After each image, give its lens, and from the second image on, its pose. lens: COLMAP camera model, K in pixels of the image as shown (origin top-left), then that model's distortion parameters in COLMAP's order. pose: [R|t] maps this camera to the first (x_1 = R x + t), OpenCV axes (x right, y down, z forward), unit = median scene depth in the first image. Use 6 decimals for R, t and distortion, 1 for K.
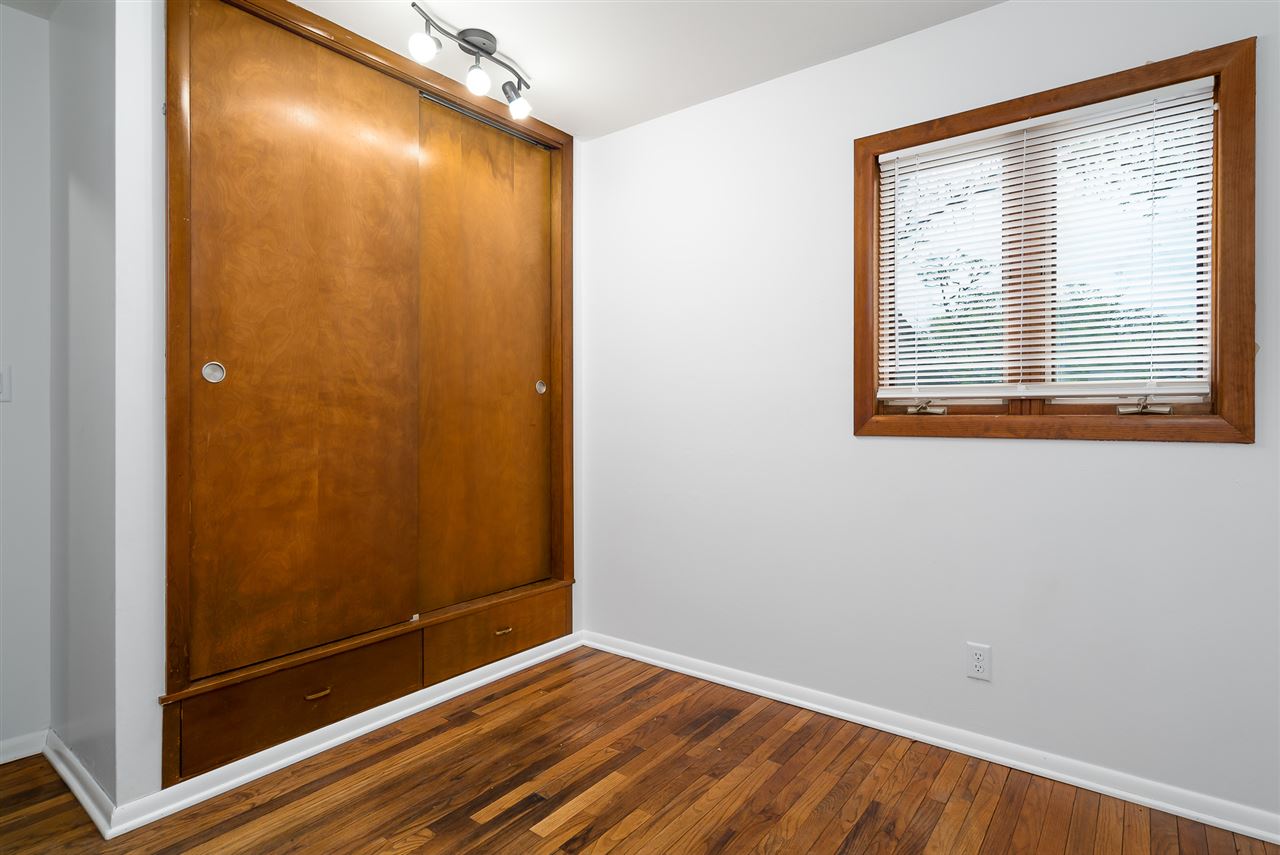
lens RADIAL K [[662.7, 0, 637.1], [0, 662.7, 418.9], [0, 0, 1]] dist [0.014819, -0.000070]
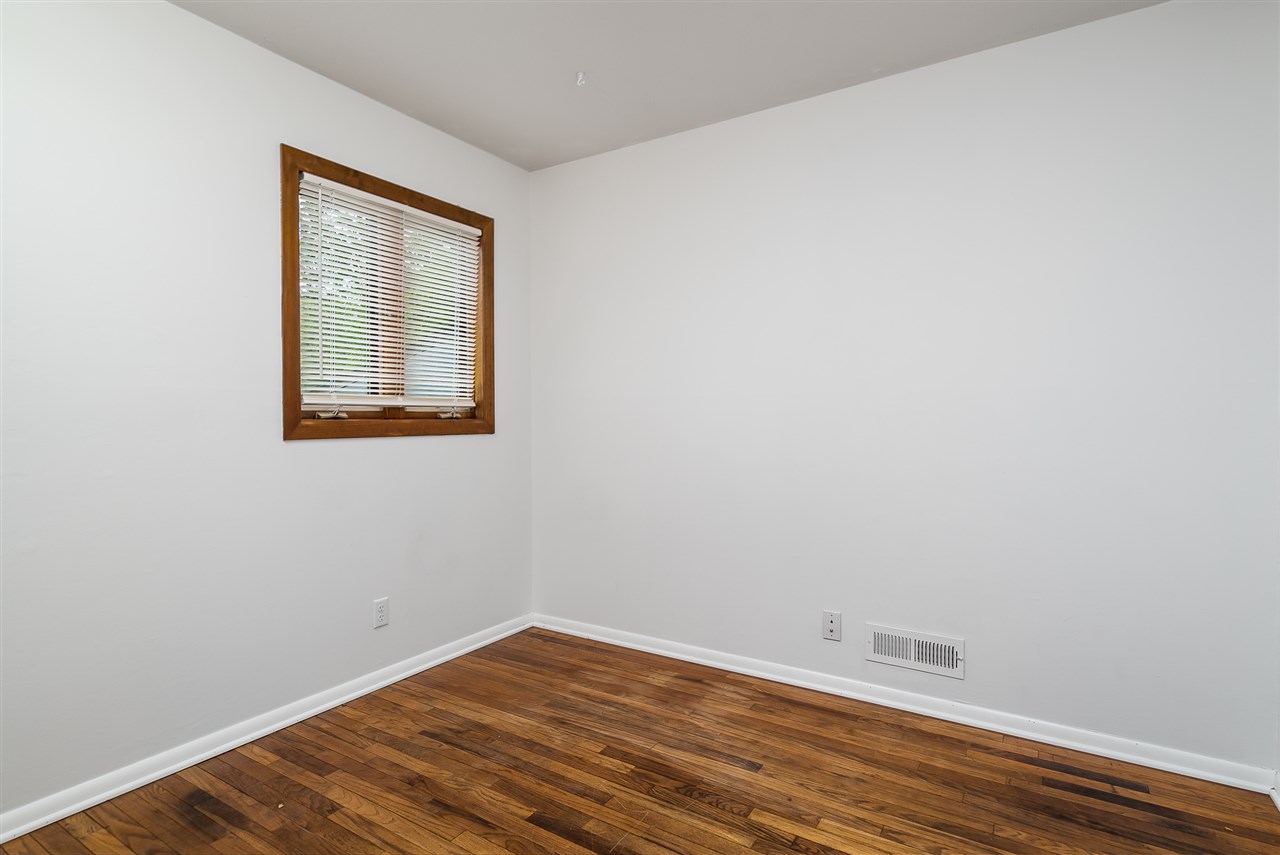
lens RADIAL K [[662.7, 0, 638.3], [0, 662.7, 424.3], [0, 0, 1]] dist [0.014819, -0.000070]
pose [[-0.092983, -0.010827, 0.995609, -0.795396], [0.008542, 0.999895, 0.011671, -0.006896], [-0.995631, 0.009590, -0.092880, 0.623016]]
